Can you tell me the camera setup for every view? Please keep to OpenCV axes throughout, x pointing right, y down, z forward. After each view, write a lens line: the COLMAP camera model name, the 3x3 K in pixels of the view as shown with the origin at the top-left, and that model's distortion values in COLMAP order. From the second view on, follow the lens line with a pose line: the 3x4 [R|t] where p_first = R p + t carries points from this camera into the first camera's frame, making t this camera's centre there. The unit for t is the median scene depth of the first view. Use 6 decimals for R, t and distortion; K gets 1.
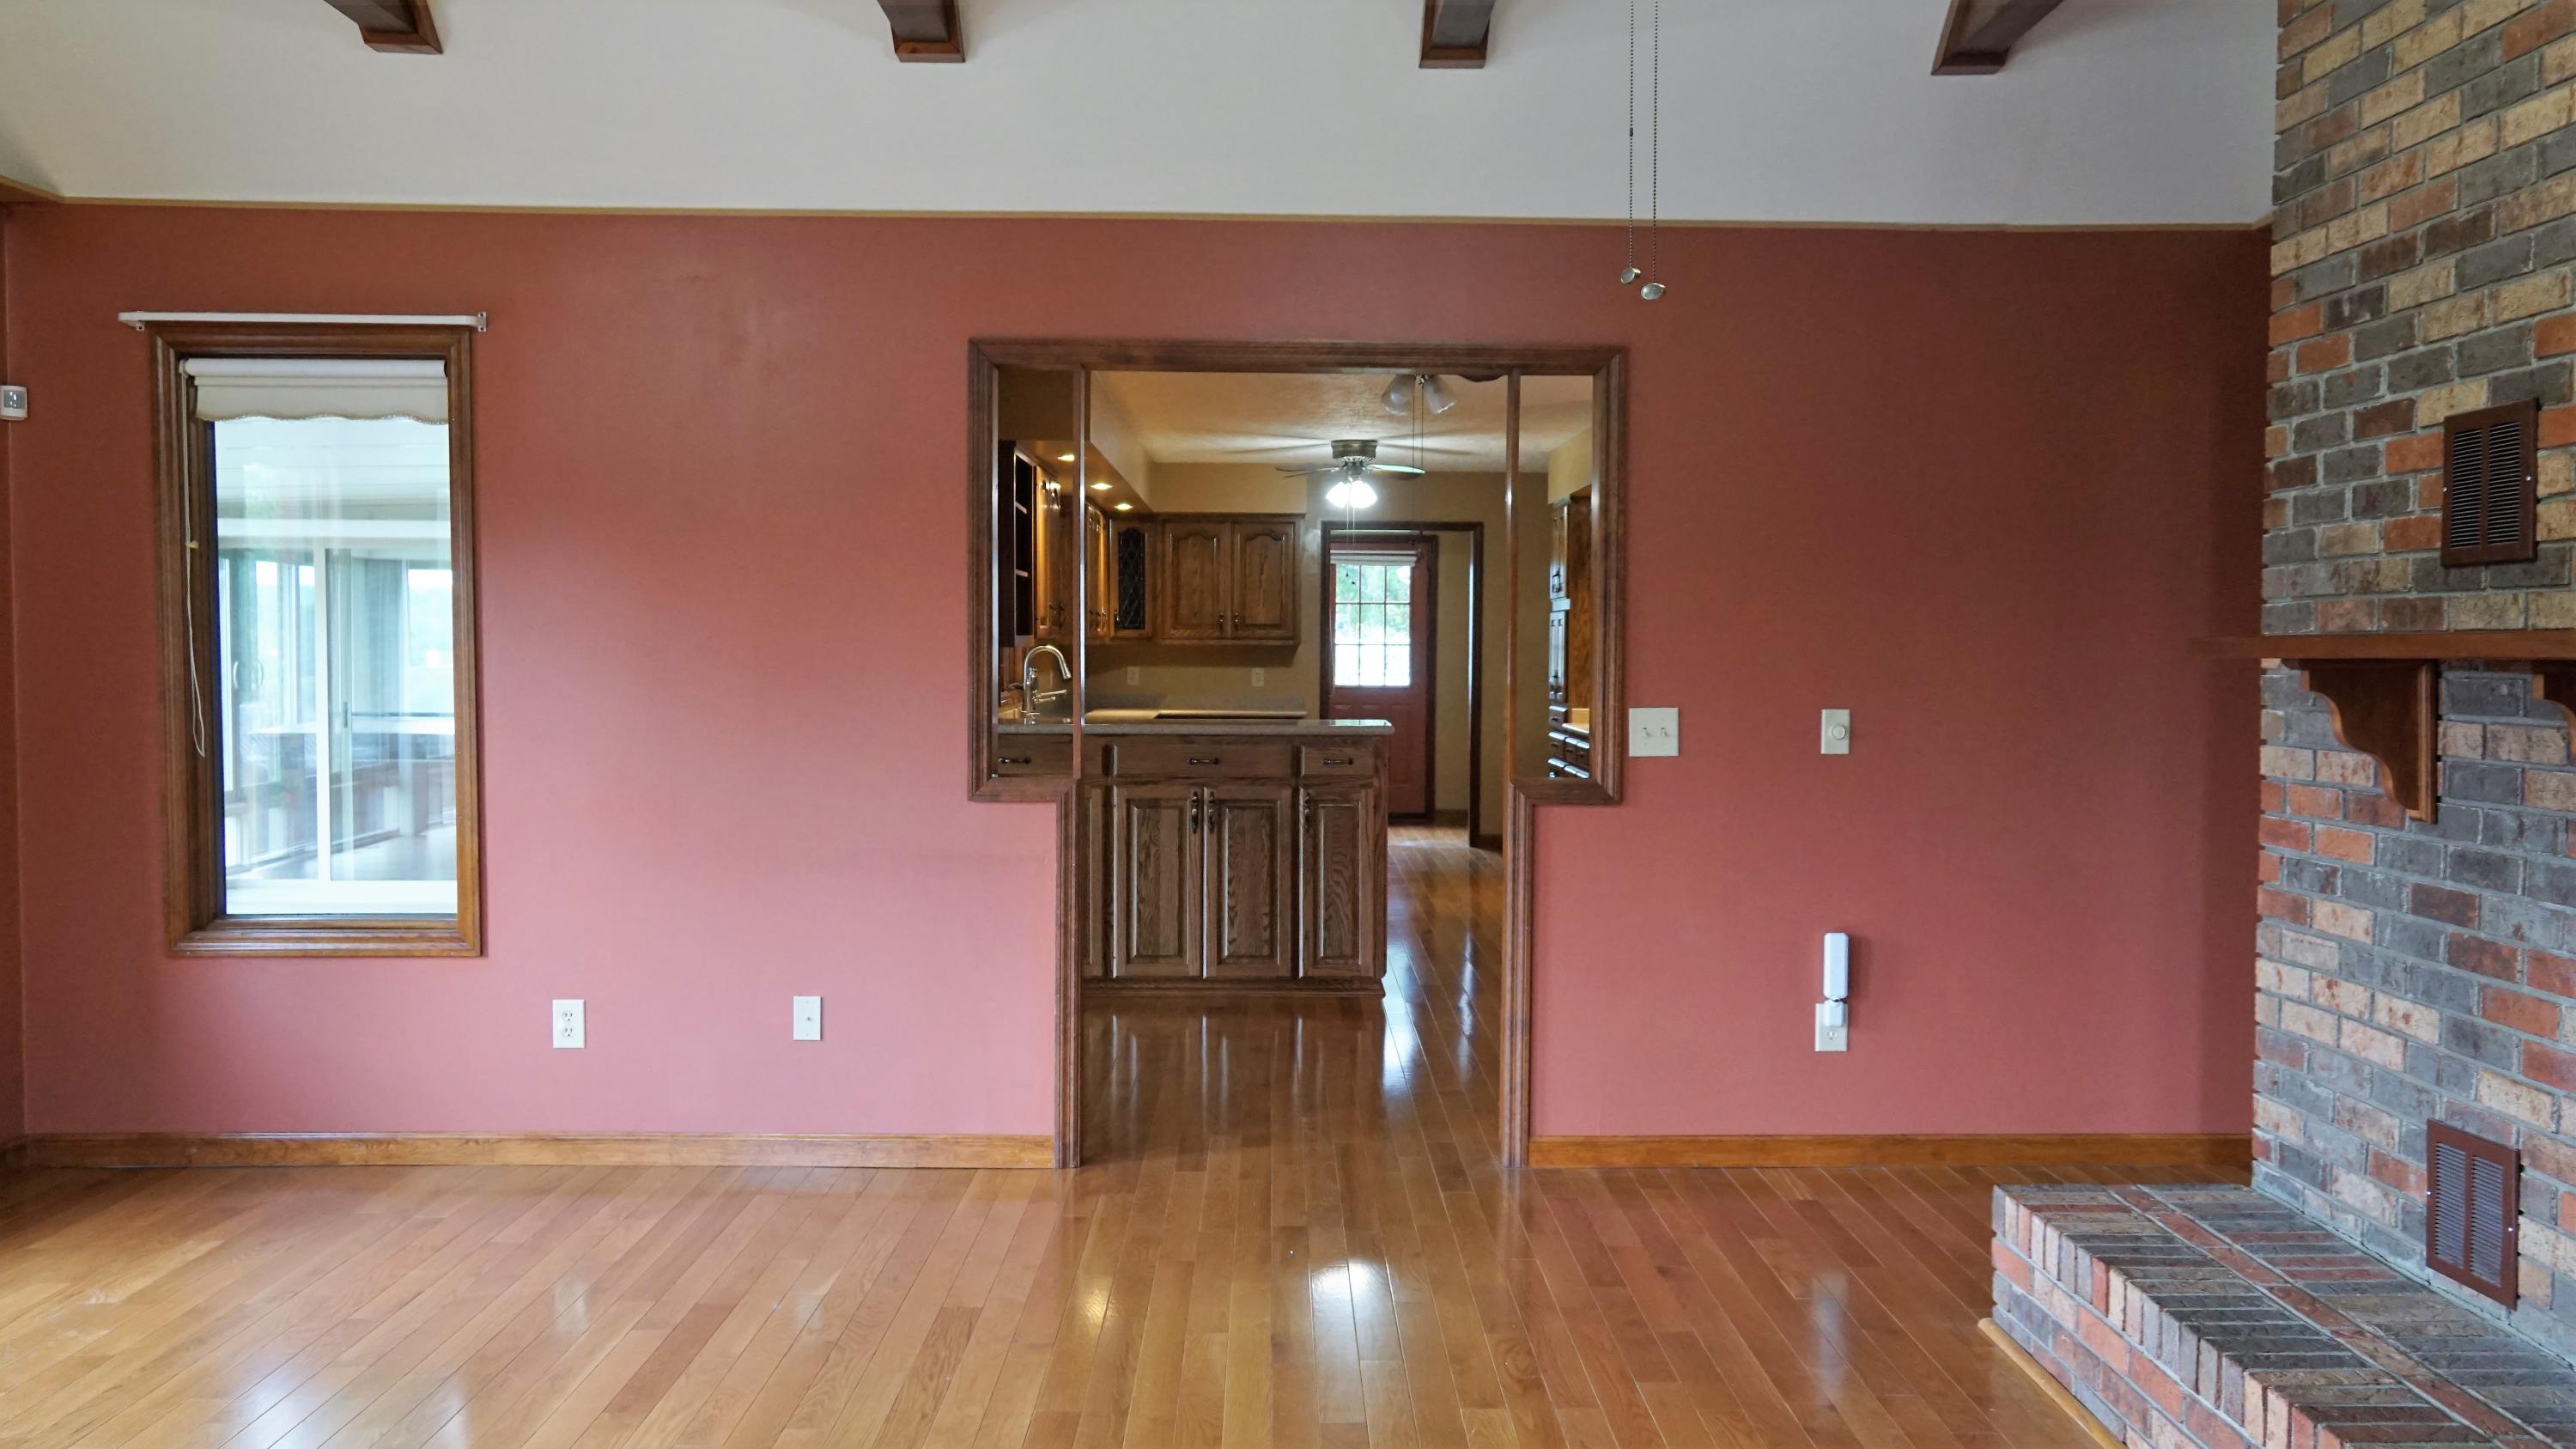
lens RADIAL K [[2087.8, 0, 1305.0], [0, 2087.8, 715.6], [0, 0, 1]] dist [0.005434, 0.005278]
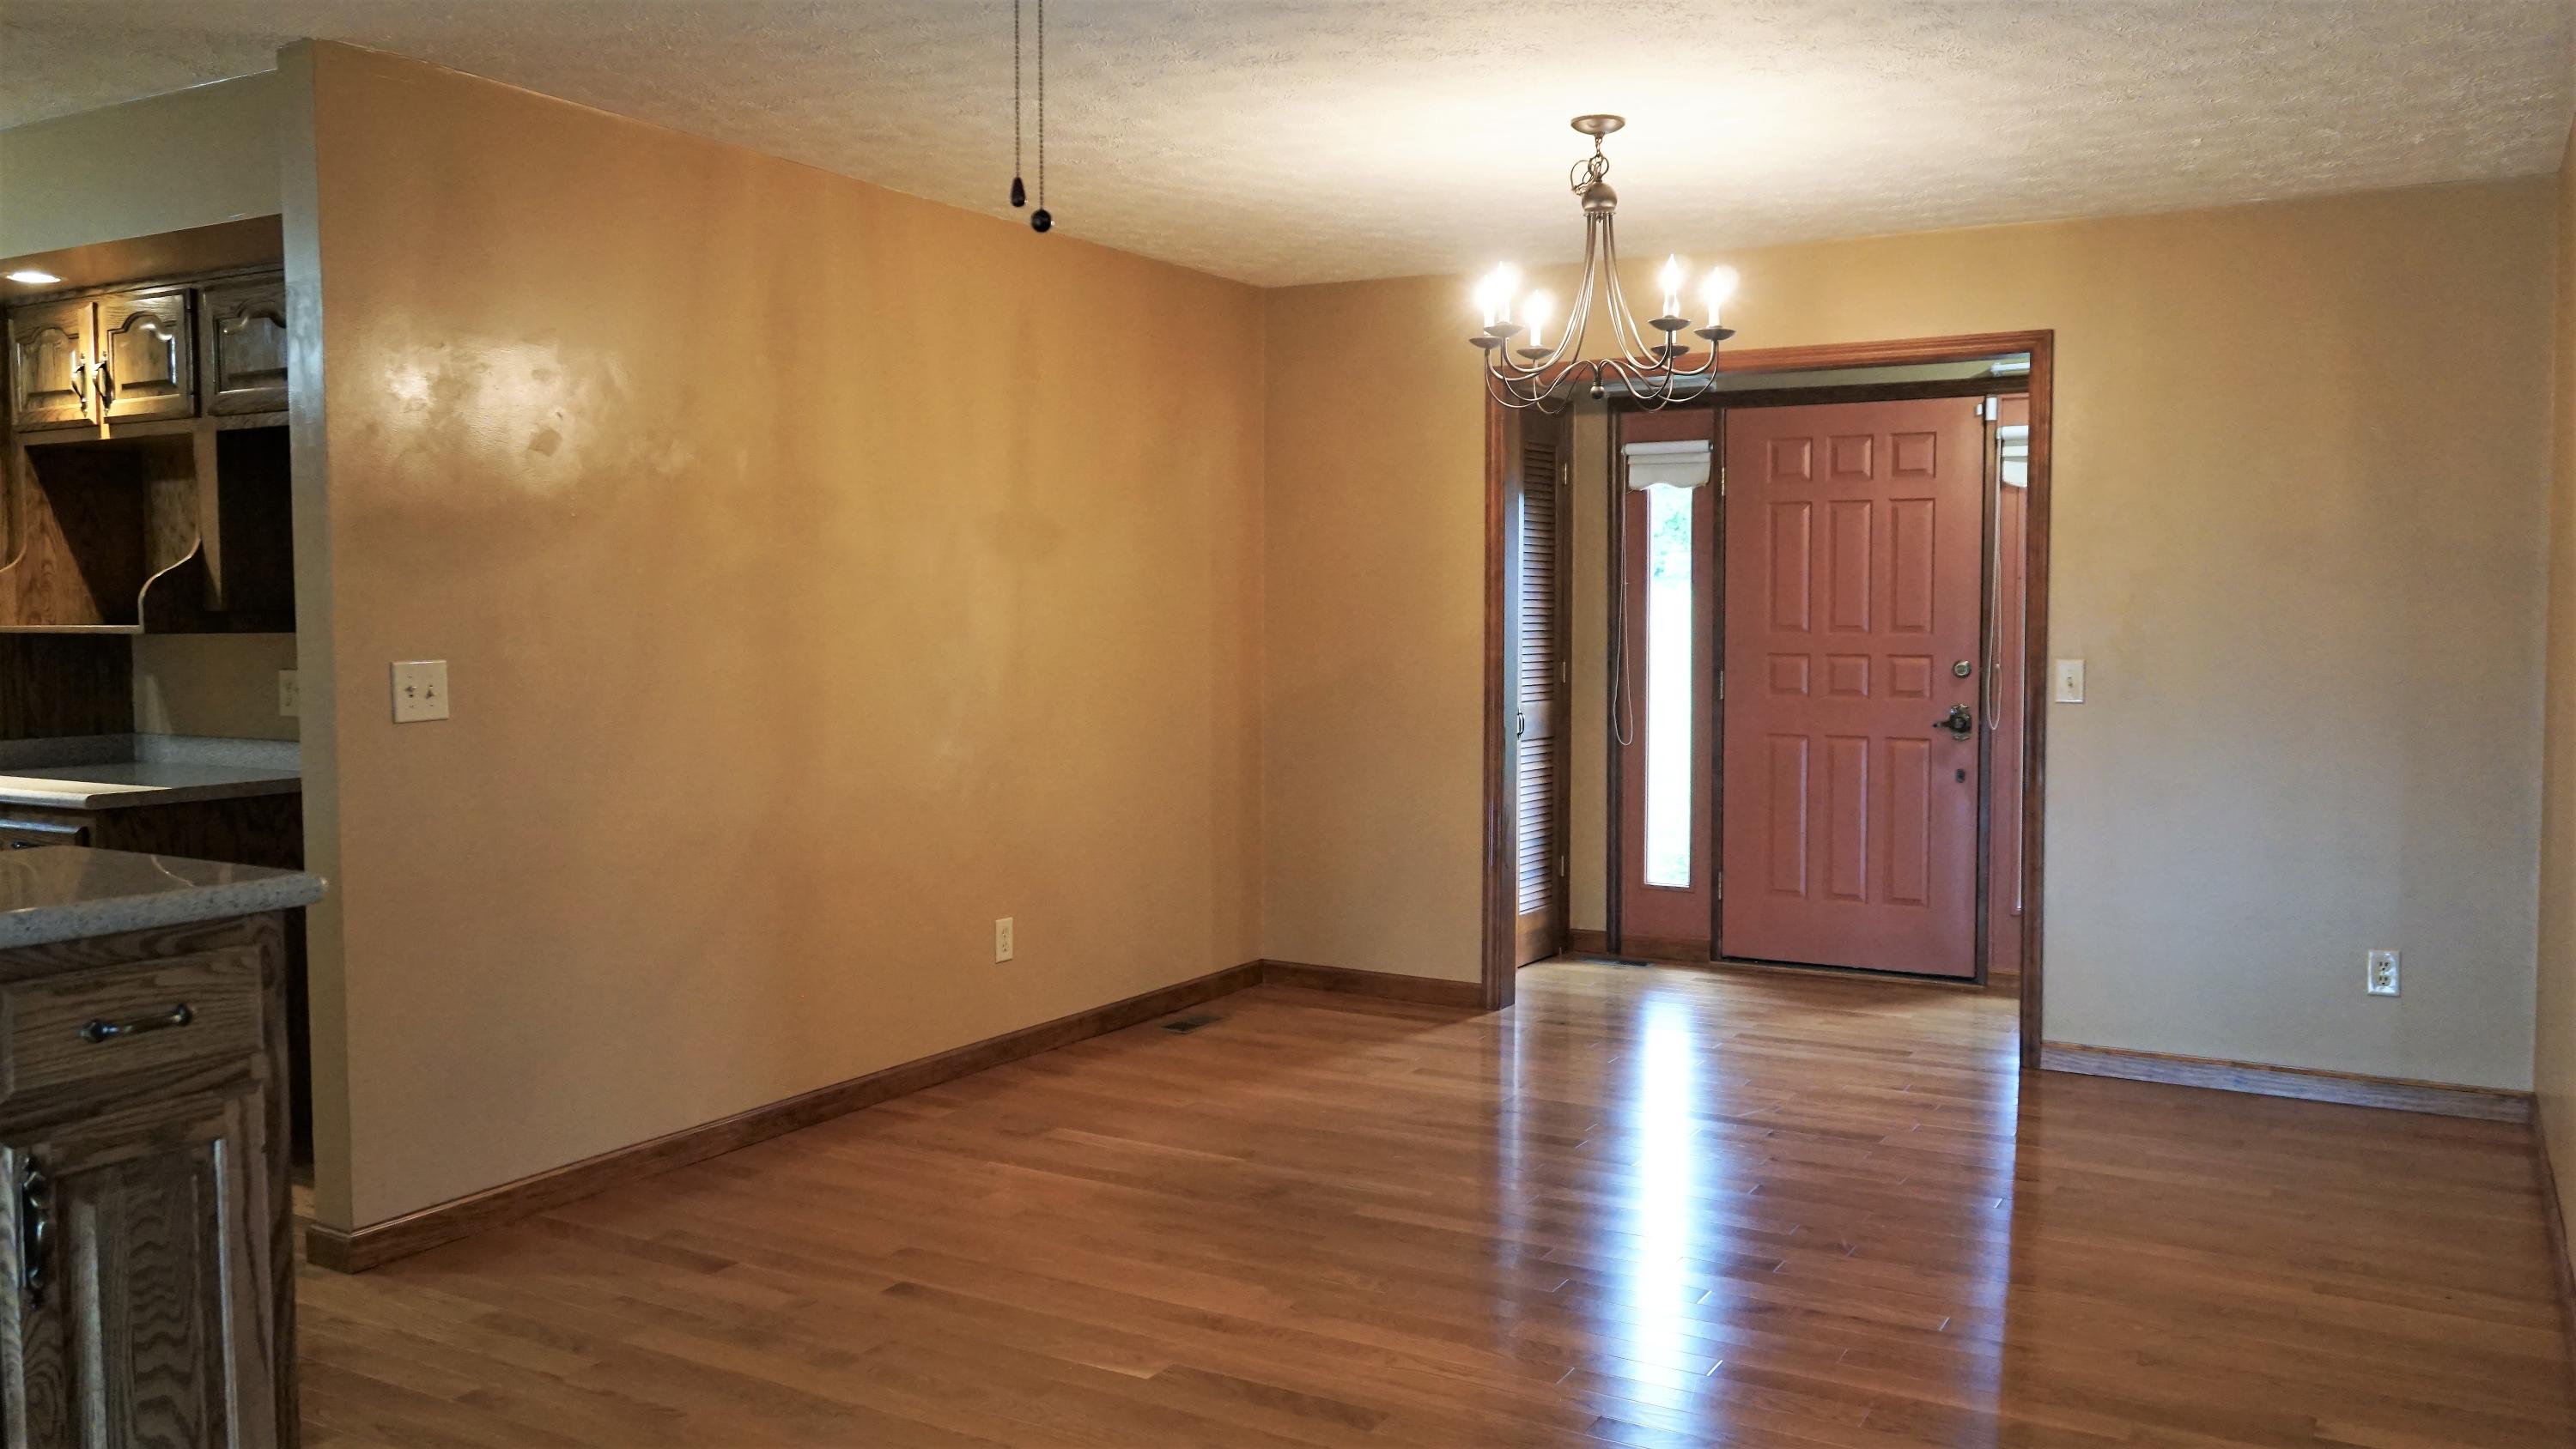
lens RADIAL K [[1988.9, 0, 1308.5], [0, 1988.9, 719.6], [0, 0, 1]] dist [0.002834, 0.000971]
pose [[0.513053, -0.056770, 0.856478, -0.192344], [0.036158, 0.998354, 0.044515, -0.036864], [-0.857595, 0.008130, 0.514261, 1.065887]]
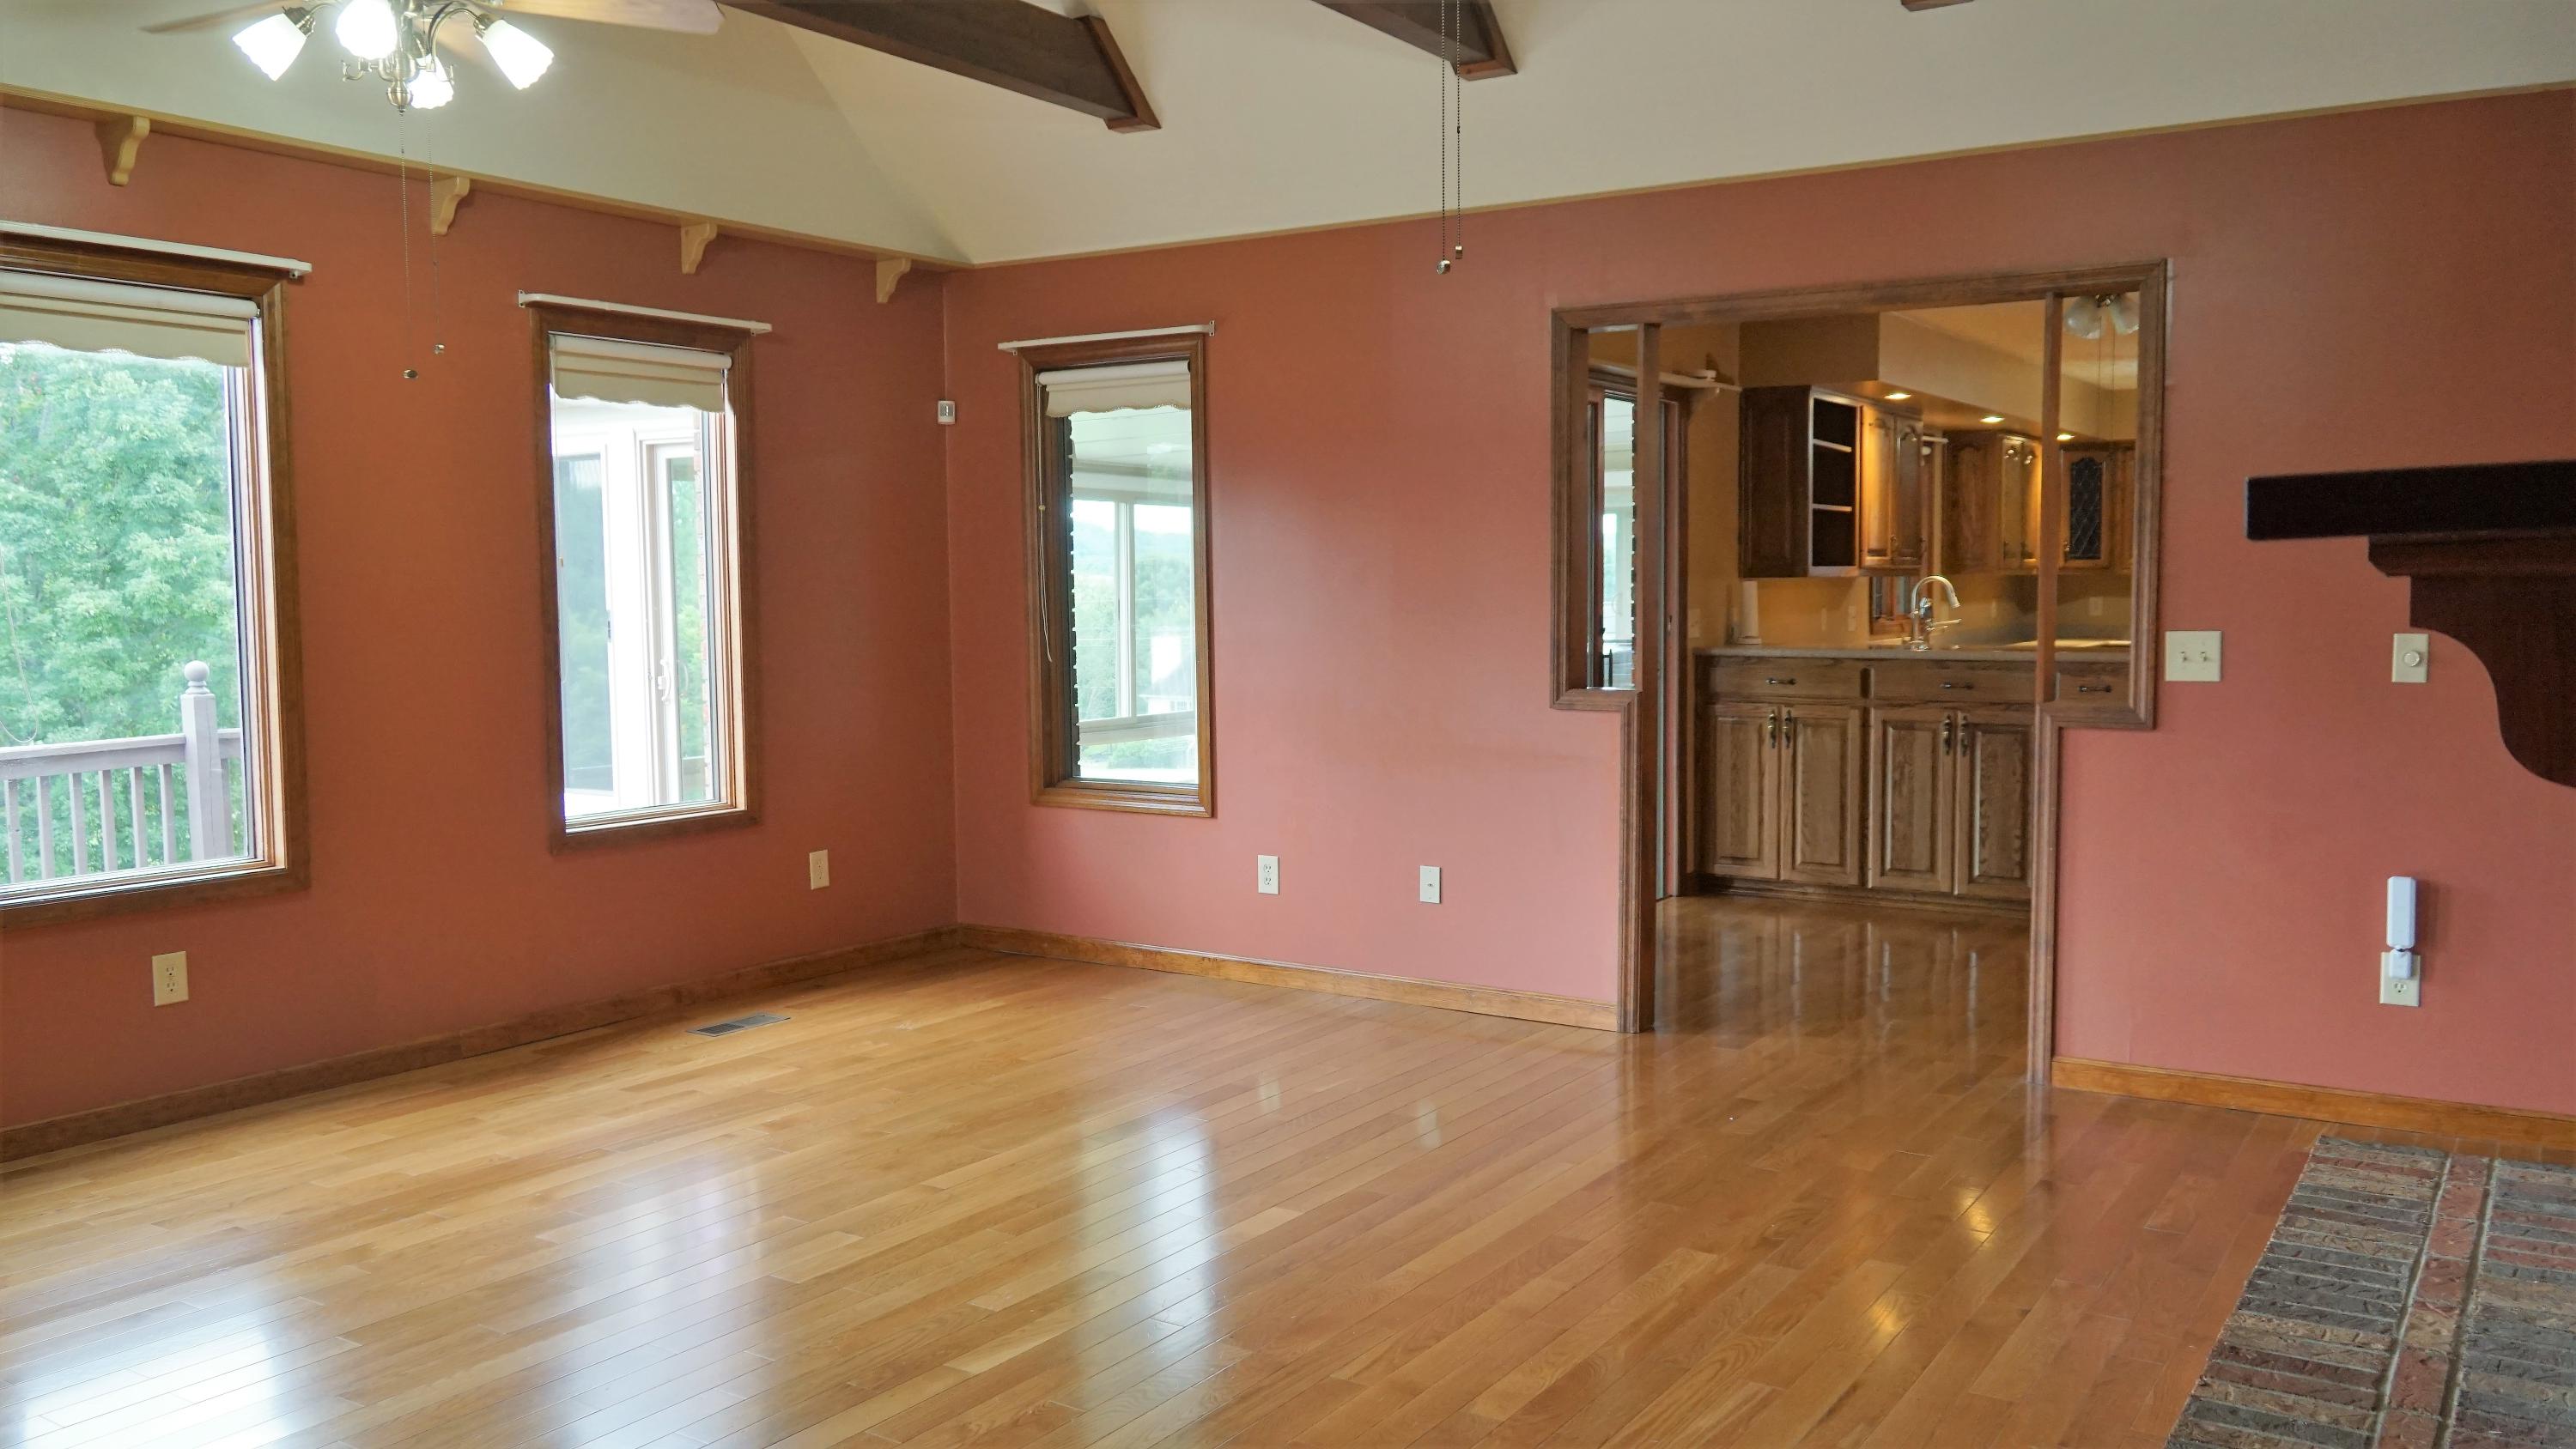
lens RADIAL K [[1988.9, 0, 1308.5], [0, 1988.9, 719.6], [0, 0, 1]] dist [0.002834, 0.000971]
pose [[0.830662, 0.029535, -0.555993, 0.341240], [-0.009831, 0.999214, 0.038391, 0.005643], [0.556690, -0.026423, 0.830300, 0.004470]]
